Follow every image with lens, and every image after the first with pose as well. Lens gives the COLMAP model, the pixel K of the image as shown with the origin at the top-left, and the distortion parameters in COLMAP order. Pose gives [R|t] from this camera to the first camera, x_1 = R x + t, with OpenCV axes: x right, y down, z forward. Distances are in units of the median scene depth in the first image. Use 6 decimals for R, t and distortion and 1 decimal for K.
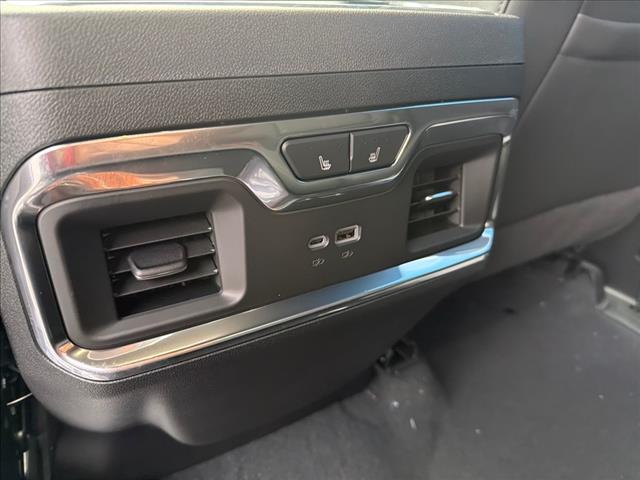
lens RADIAL K [[455.3, 0, 320.0], [0, 455.3, 240.0], [0, 0, 1]] dist [0.111265, -0.159585]
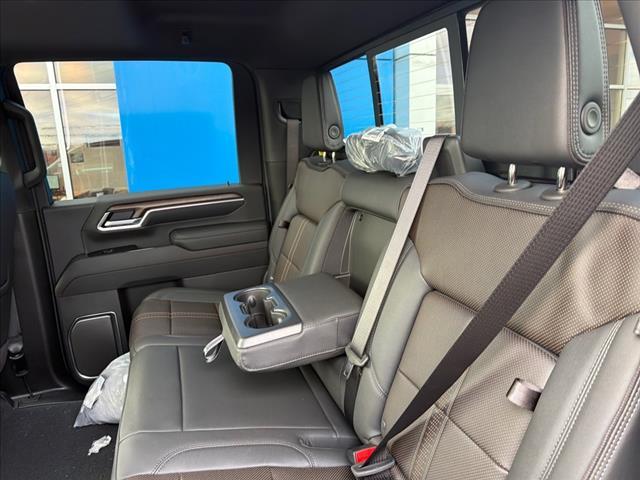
lens RADIAL K [[455.3, 0, 320.0], [0, 455.3, 240.0], [0, 0, 1]] dist [0.111265, -0.159585]
pose [[0.223849, -0.263211, 0.938409, -0.797619], [0.493134, 0.861086, 0.123890, -0.070189], [-0.840661, 0.435029, 0.322552, -1.083102]]
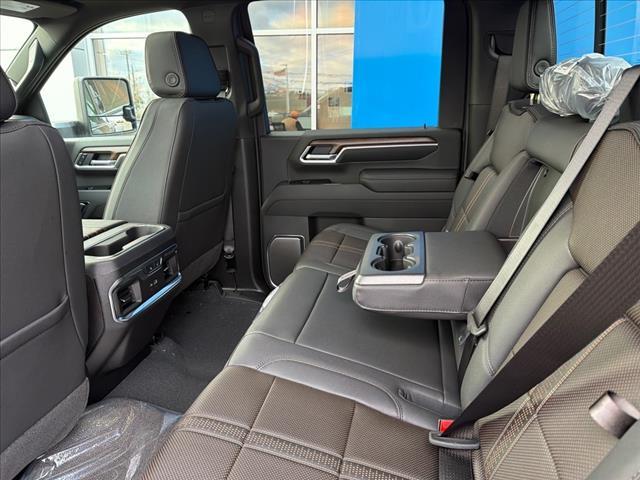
lens RADIAL K [[455.3, 0, 320.0], [0, 455.3, 240.0], [0, 0, 1]] dist [0.111265, -0.159585]
pose [[0.681819, -0.266938, 0.681078, -0.647439], [0.367743, 0.929920, -0.003675, 0.077626], [-0.632367, 0.252968, 0.732201, -1.241504]]
